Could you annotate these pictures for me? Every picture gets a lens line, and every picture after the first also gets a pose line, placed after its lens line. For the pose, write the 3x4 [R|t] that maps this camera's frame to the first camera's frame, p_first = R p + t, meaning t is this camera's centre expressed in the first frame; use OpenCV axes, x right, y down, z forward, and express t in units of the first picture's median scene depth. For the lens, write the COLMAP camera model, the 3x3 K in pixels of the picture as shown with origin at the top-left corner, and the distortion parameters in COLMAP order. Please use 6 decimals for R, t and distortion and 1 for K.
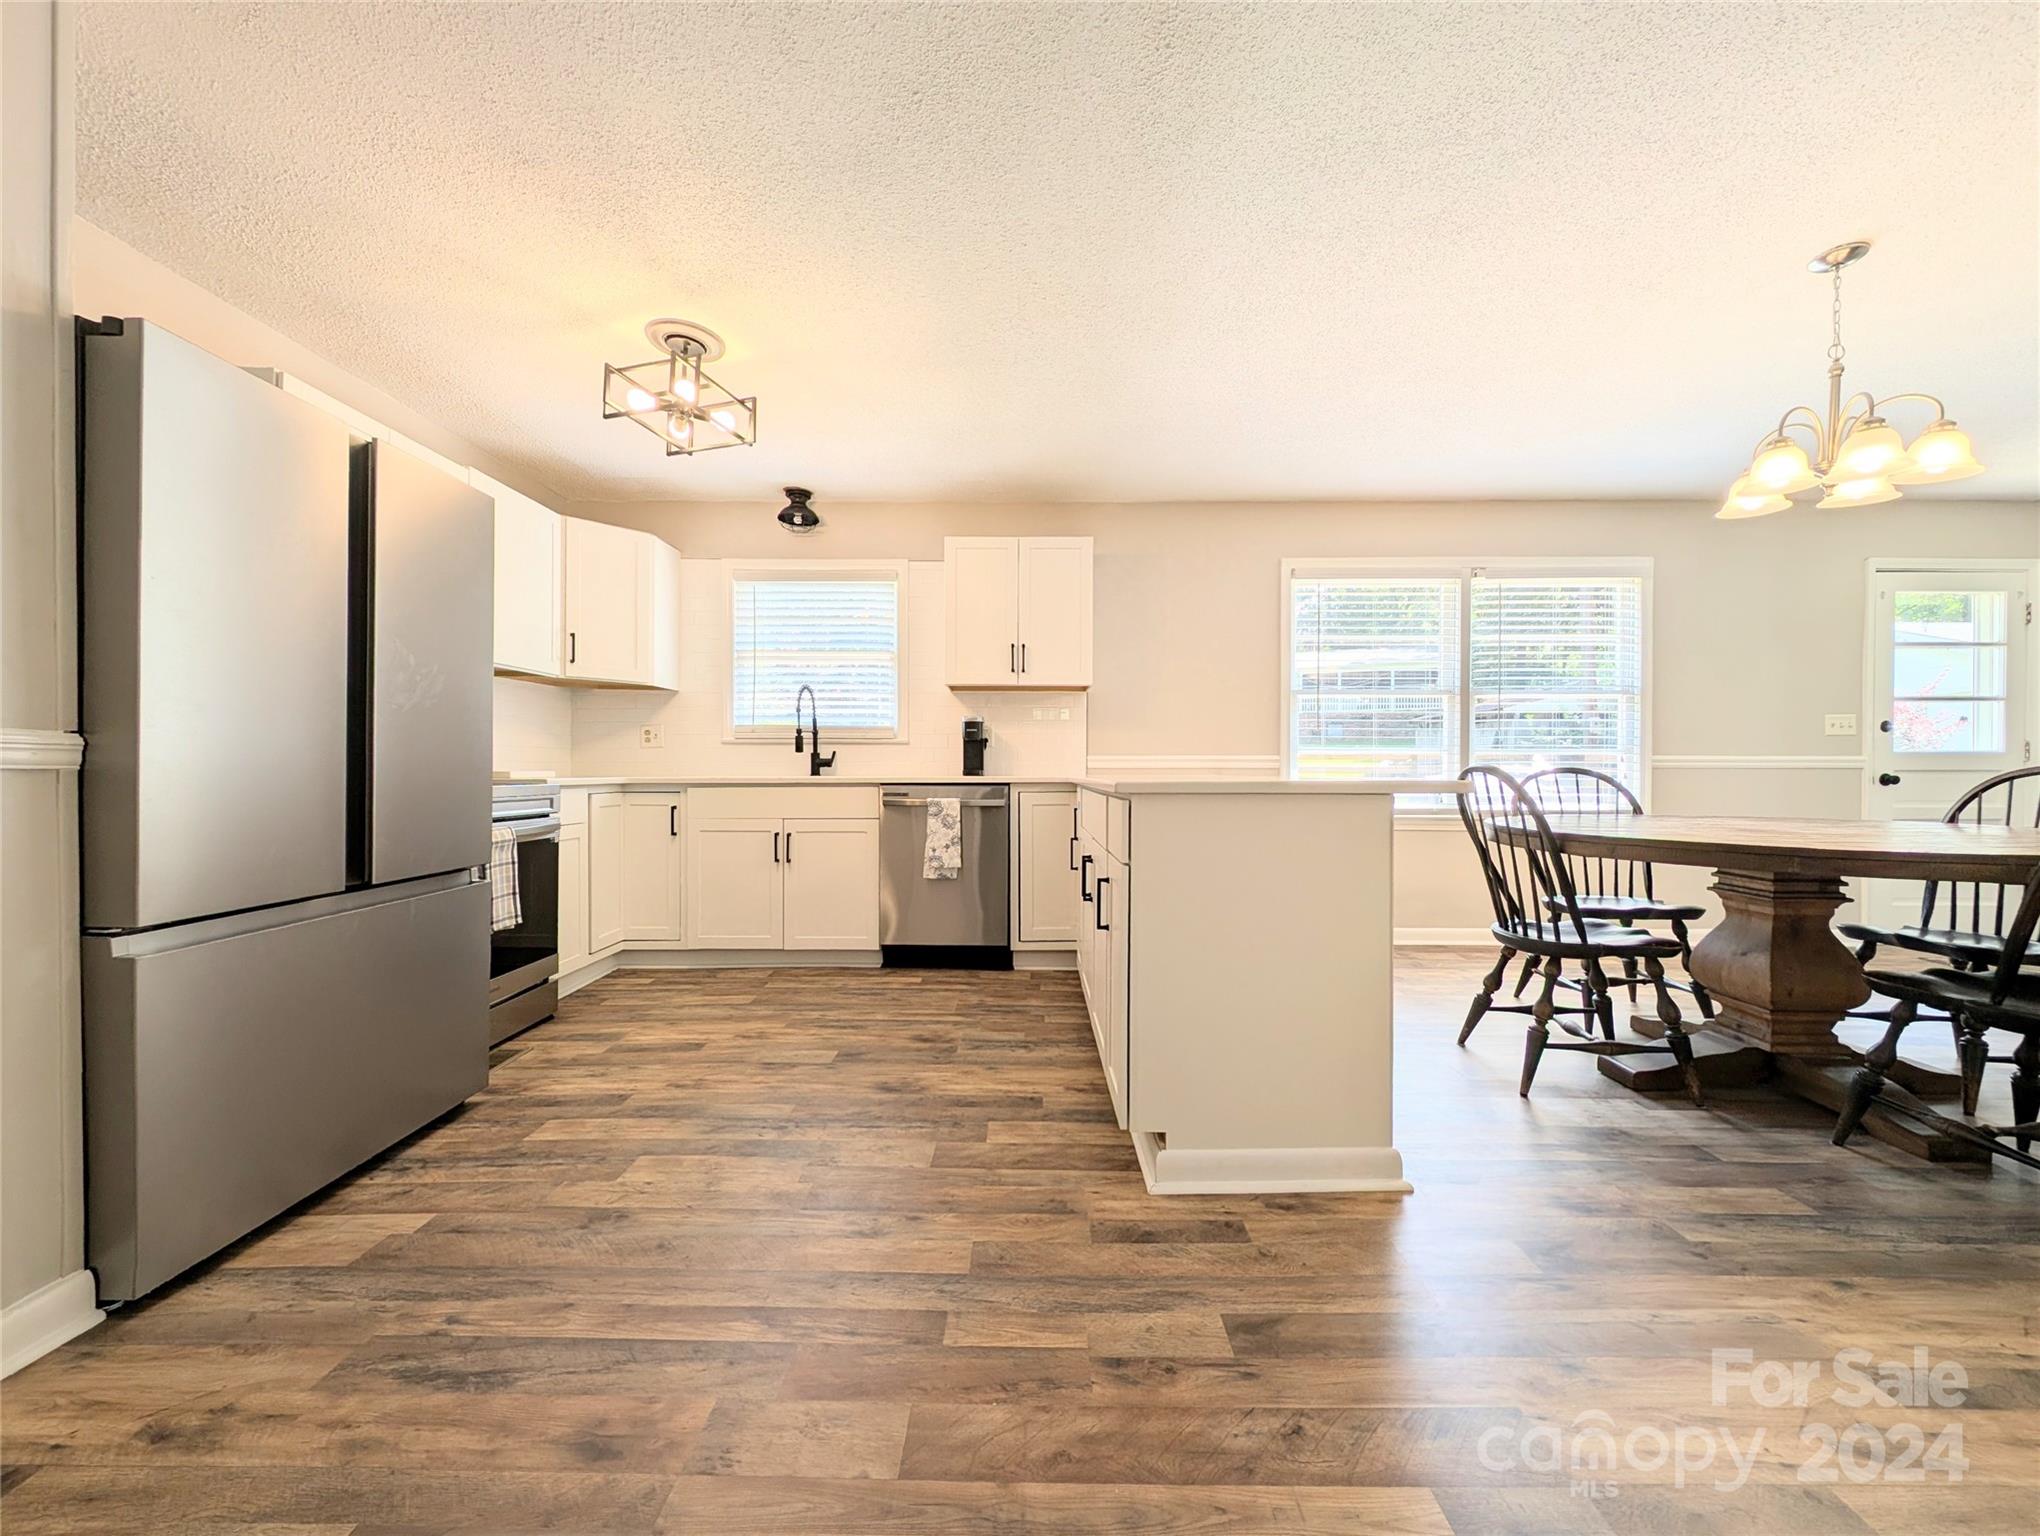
lens RADIAL K [[766.8, 0, 1020.6], [0, 766.8, 776.9], [0, 0, 1]] dist [0.006959, -0.003244]
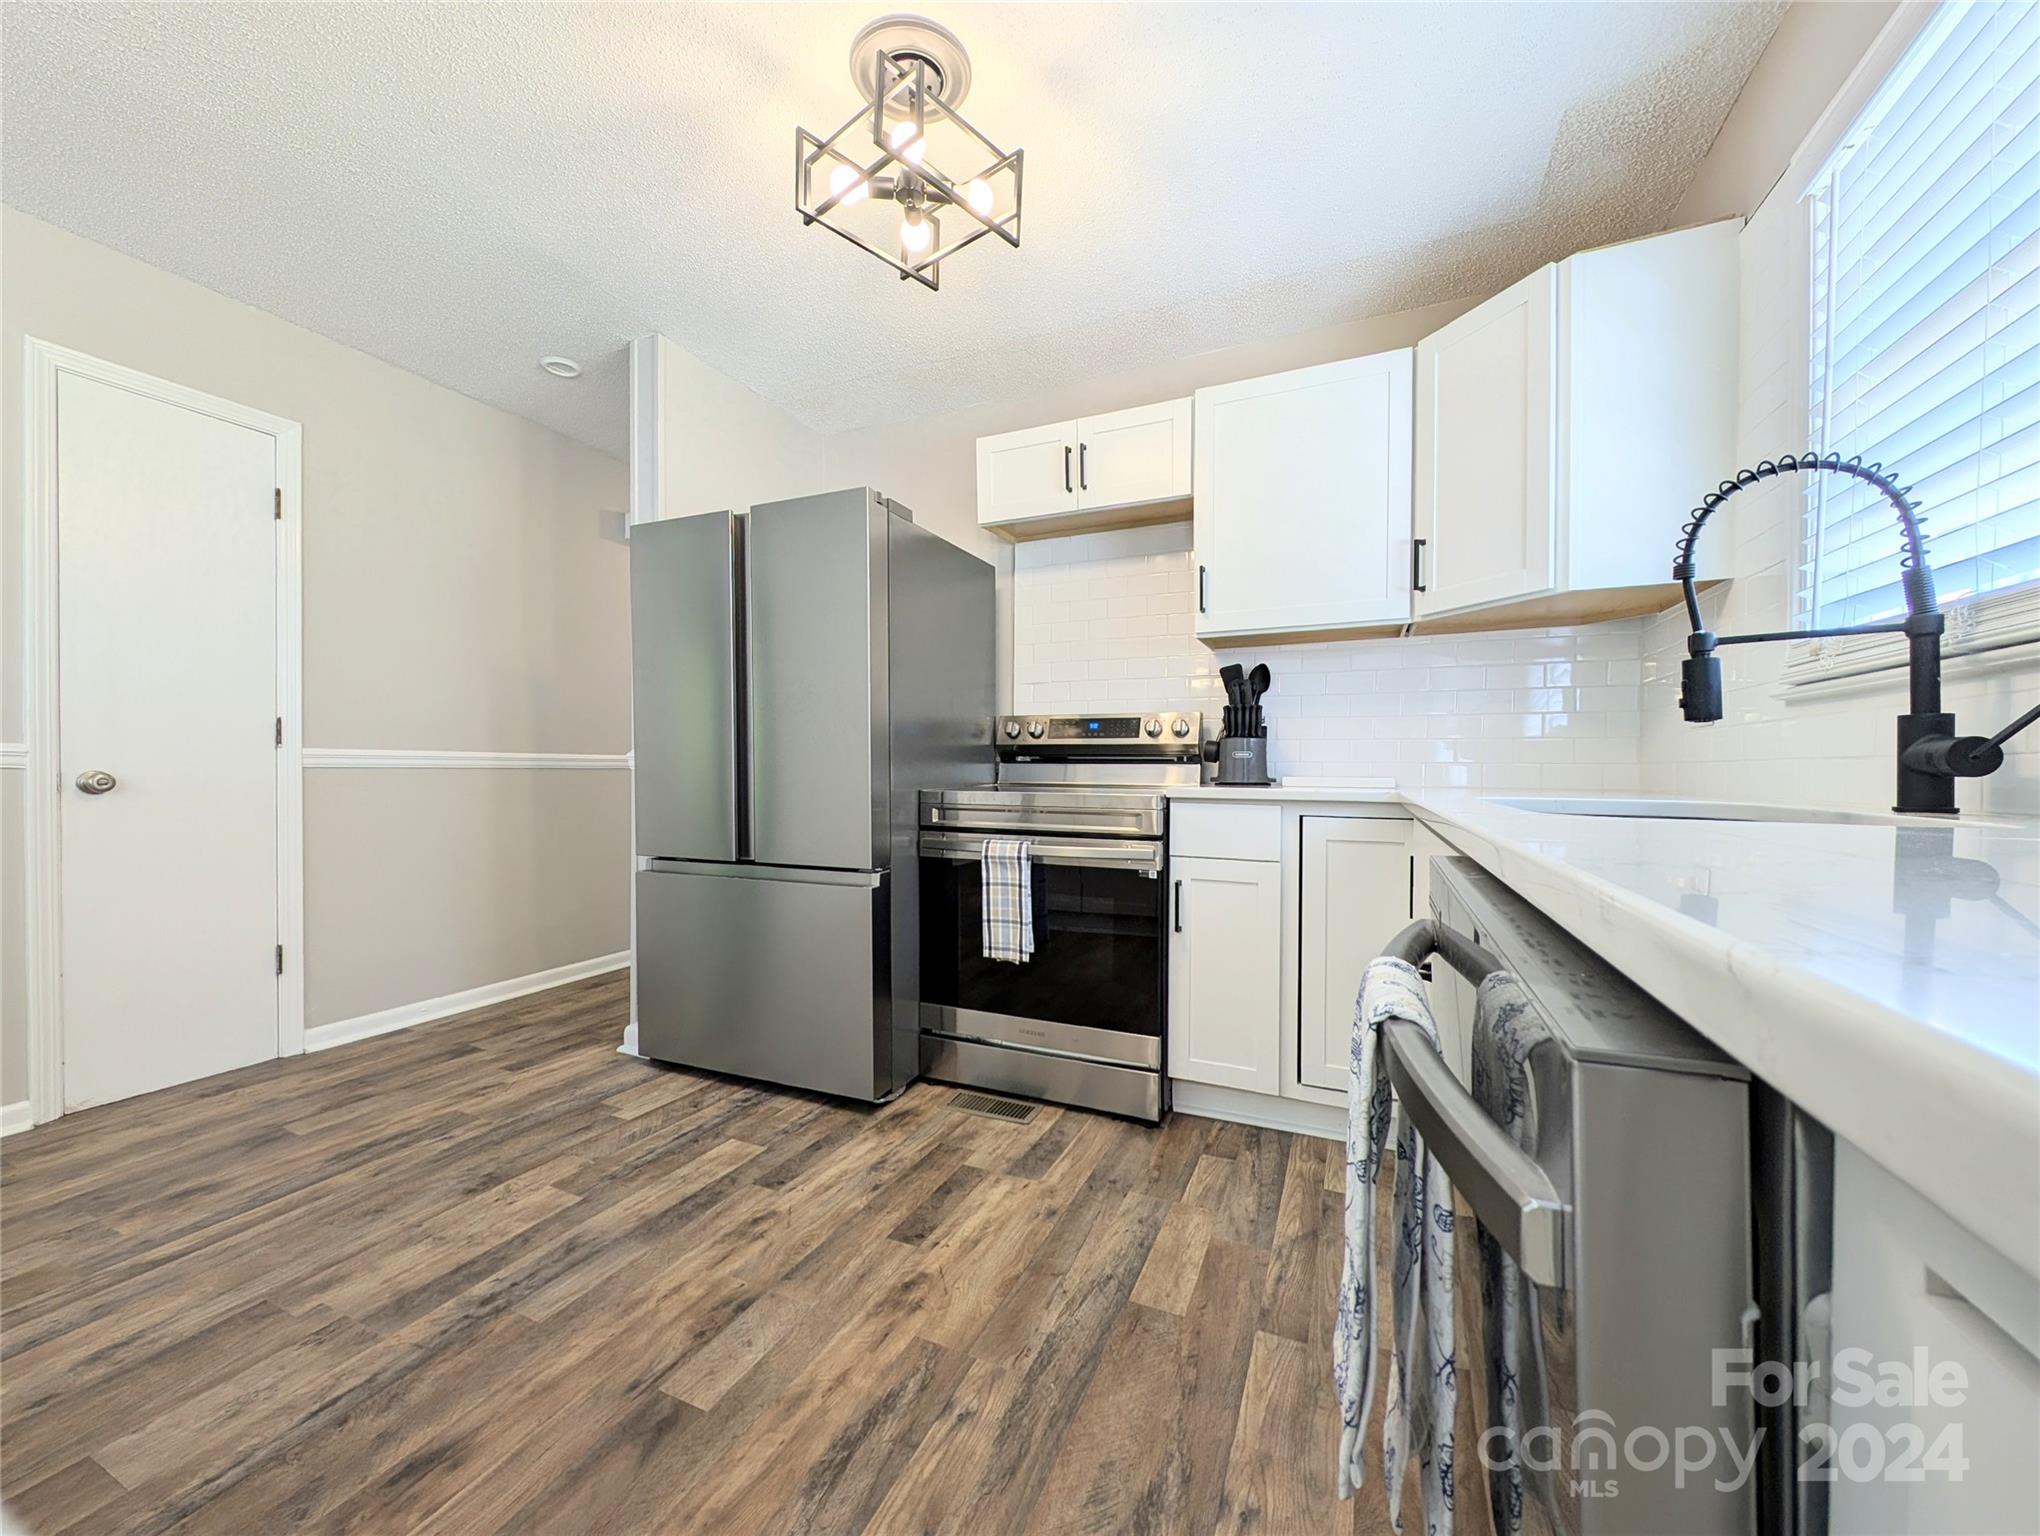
lens RADIAL K [[766.8, 0, 1011.4], [0, 766.8, 773.9], [0, 0, 1]] dist [0.006959, -0.003244]
pose [[-0.400758, 0.006706, -0.916159, 0.084750], [-0.014556, 0.999800, 0.013686, -0.017541], [0.916068, 0.018820, -0.400581, 1.159679]]
